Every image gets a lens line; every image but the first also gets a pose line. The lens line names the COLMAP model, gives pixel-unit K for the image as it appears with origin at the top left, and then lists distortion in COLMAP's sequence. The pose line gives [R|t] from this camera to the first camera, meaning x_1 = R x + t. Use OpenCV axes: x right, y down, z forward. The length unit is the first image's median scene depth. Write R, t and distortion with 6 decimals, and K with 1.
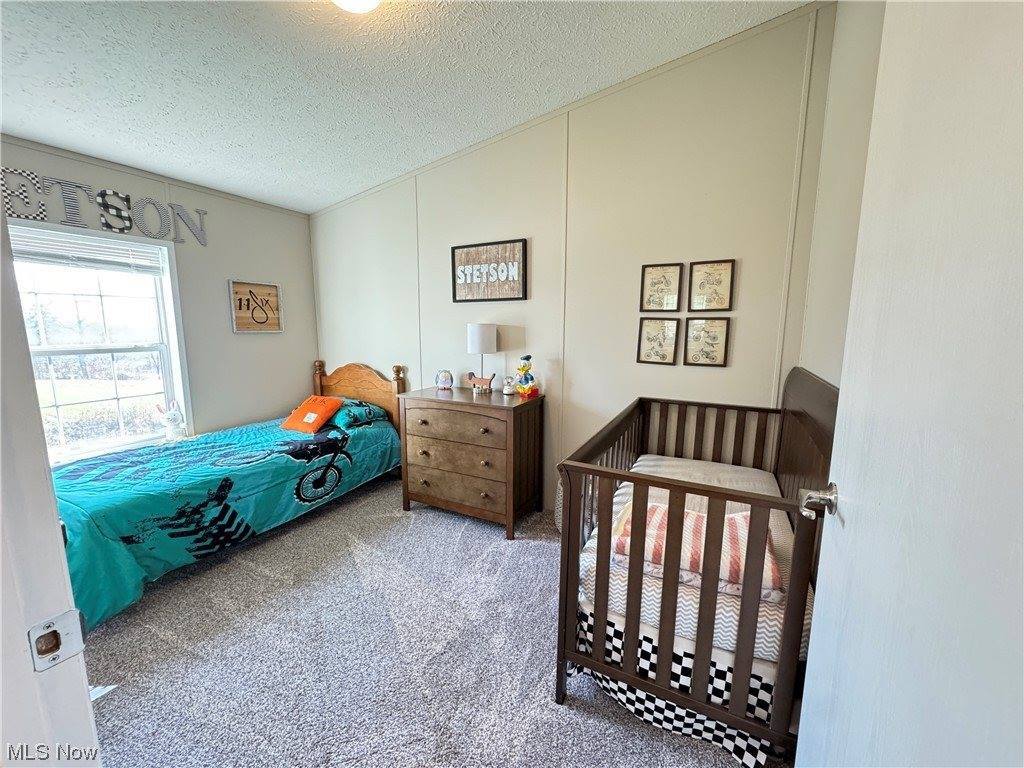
lens RADIAL K [[406.8, 0, 512.5], [0, 406.8, 383.9], [0, 0, 1]] dist [0.002096, 0.000398]
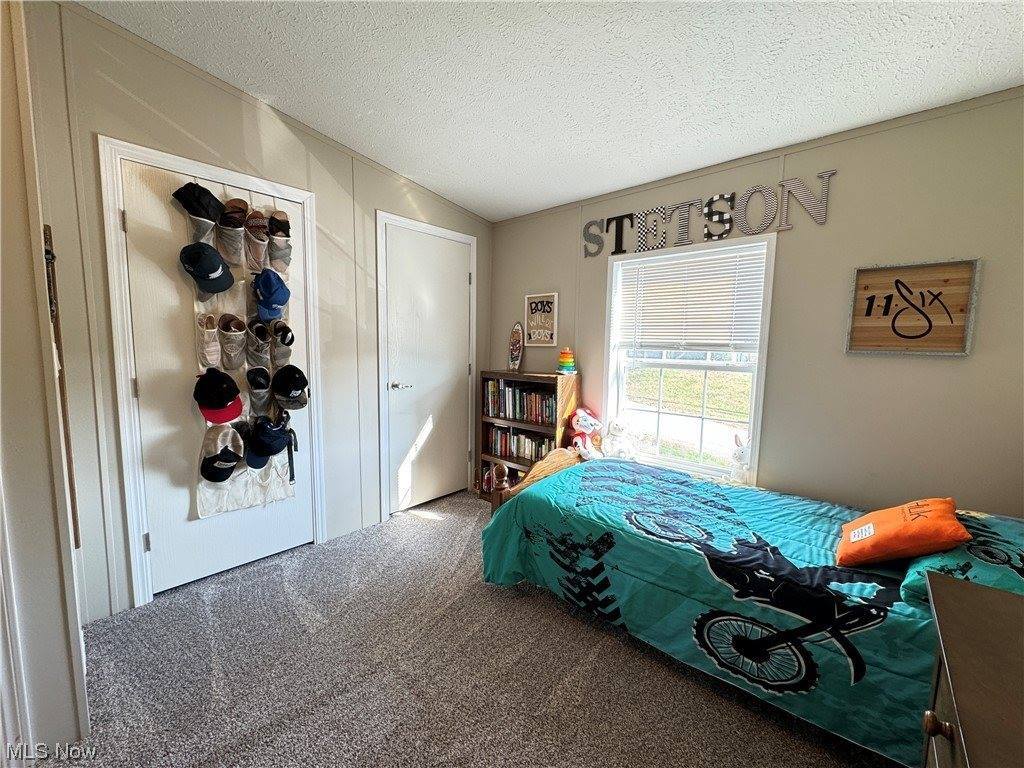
lens RADIAL K [[406.8, 0, 511.3], [0, 406.8, 386.6], [0, 0, 1]] dist [0.002096, 0.000398]
pose [[-0.247858, 0.094470, -0.964179, 0.058592], [-0.153483, 0.978836, 0.135362, -0.107632], [0.956561, 0.181536, -0.228113, 0.867326]]
